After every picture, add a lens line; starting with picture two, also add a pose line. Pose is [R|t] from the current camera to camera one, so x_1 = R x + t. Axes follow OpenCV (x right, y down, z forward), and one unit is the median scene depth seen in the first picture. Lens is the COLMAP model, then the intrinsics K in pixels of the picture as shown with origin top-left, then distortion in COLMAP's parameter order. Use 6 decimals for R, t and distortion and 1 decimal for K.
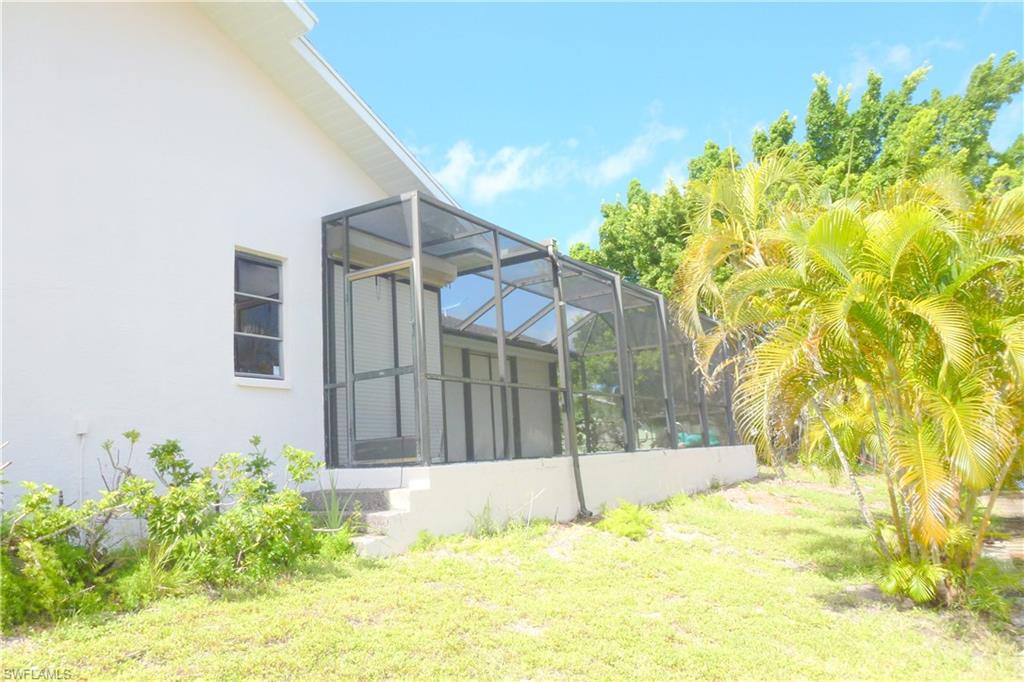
lens RADIAL K [[732.2, 0, 512.0], [0, 732.2, 341.0], [0, 0, 1]] dist [-0.091225, 0.053794]
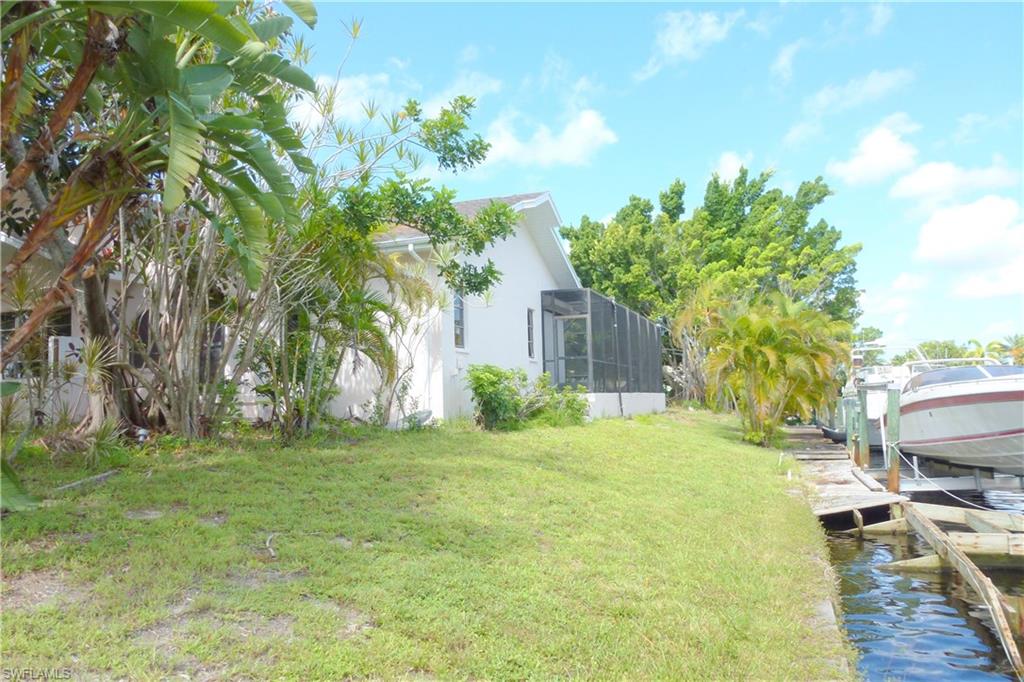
lens RADIAL K [[732.2, 0, 512.0], [0, 732.2, 341.0], [0, 0, 1]] dist [-0.091225, 0.053794]
pose [[0.977409, 0.048537, 0.205709, -1.019737], [-0.062917, 0.995968, 0.063944, -0.185076], [-0.201776, -0.075442, 0.976522, -1.644965]]
